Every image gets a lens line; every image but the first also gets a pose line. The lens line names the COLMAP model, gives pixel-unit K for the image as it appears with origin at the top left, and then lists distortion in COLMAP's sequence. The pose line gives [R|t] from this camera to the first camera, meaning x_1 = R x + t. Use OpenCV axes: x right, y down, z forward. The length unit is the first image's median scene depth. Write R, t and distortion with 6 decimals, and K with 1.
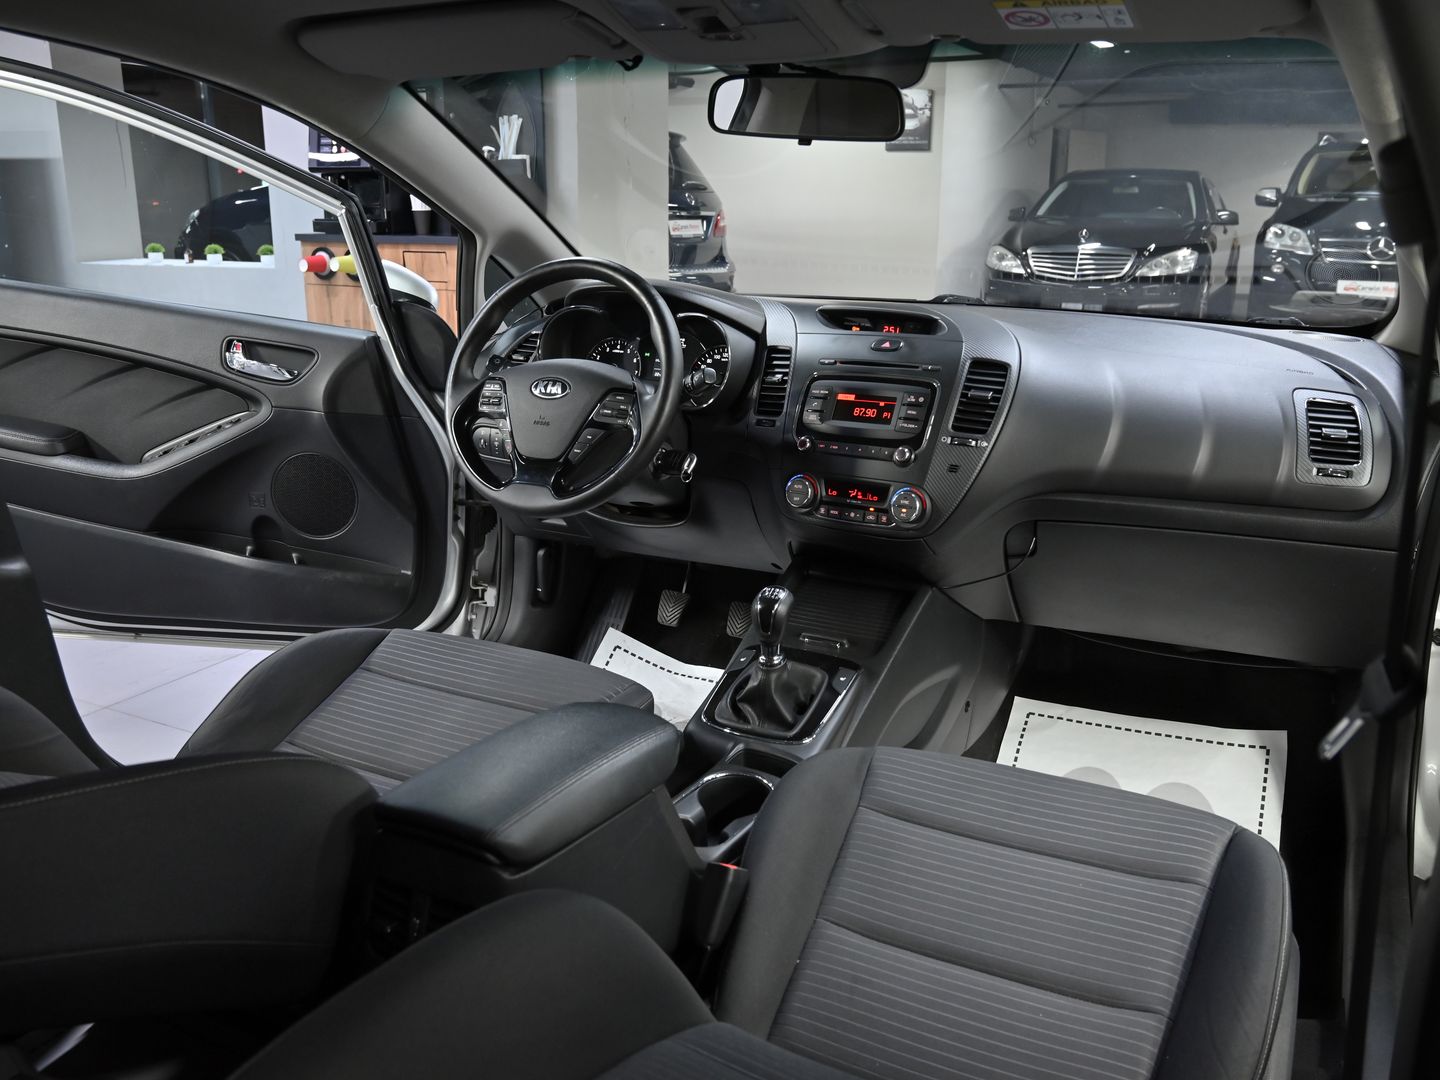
lens RADIAL K [[1150.3, 0, 719.2], [0, 1150.3, 530.5], [0, 0, 1]] dist [-0.005031, 0.002392]
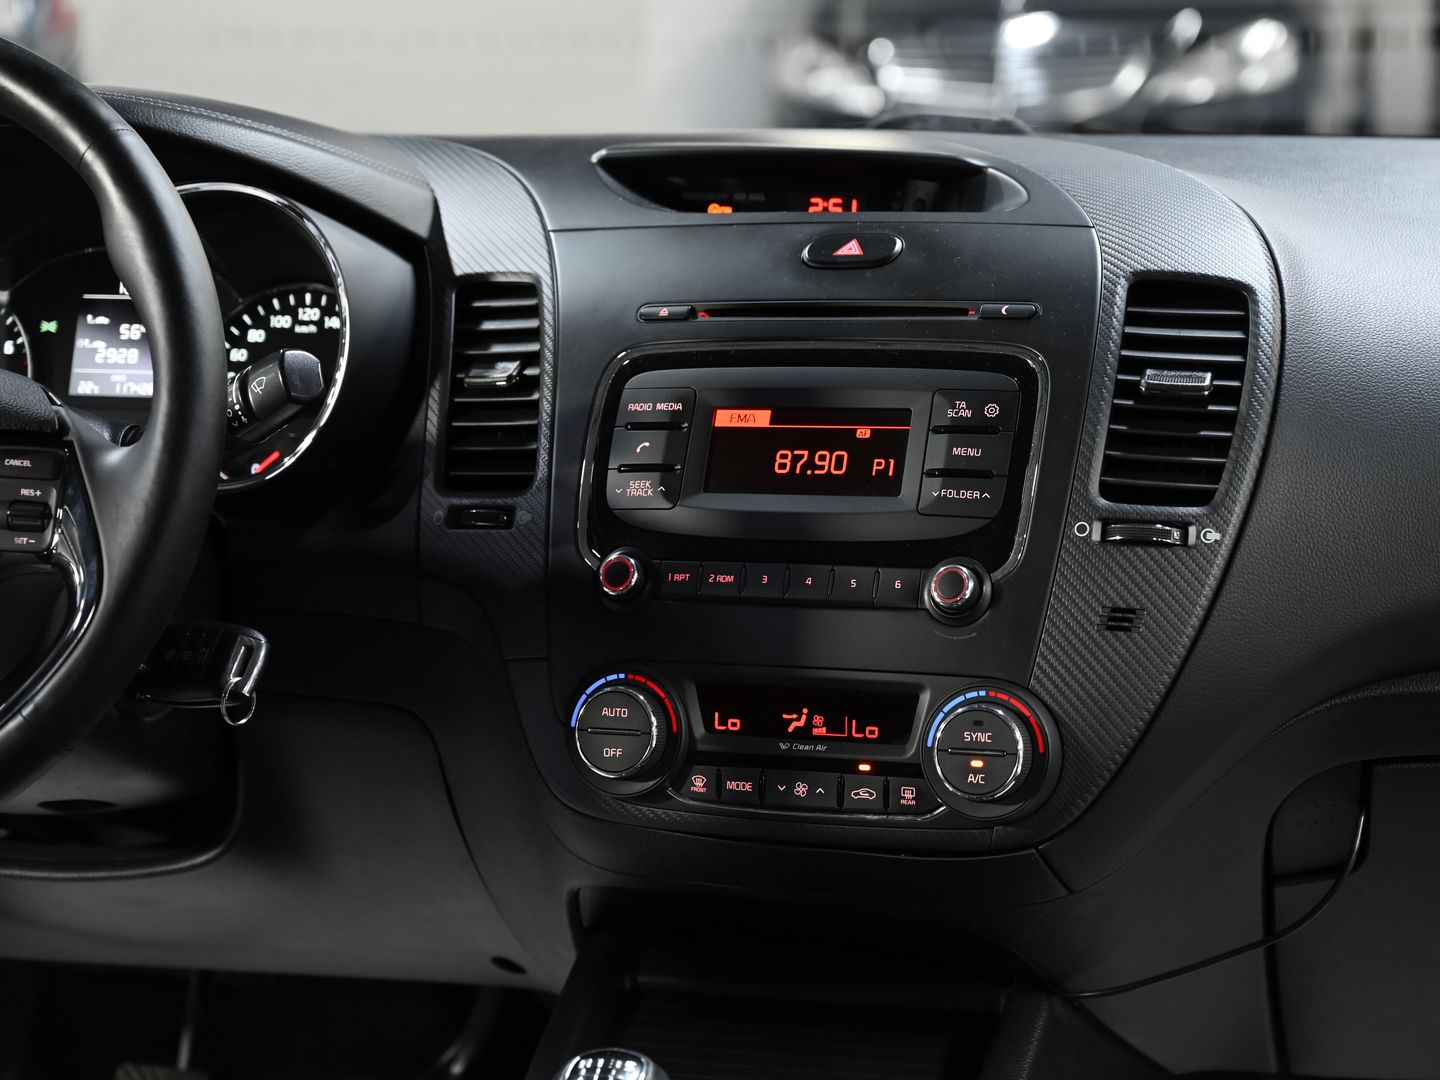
lens RADIAL K [[3097.8, 0, 719.6], [0, 3097.8, 546.2], [0, 0, 1]] dist [0.039047, 0.000000]
pose [[0.977993, -0.066301, 0.197823, -0.066086], [0.082869, 0.993606, -0.076676, -0.016303], [-0.191474, 0.091382, 0.977234, 0.172333]]
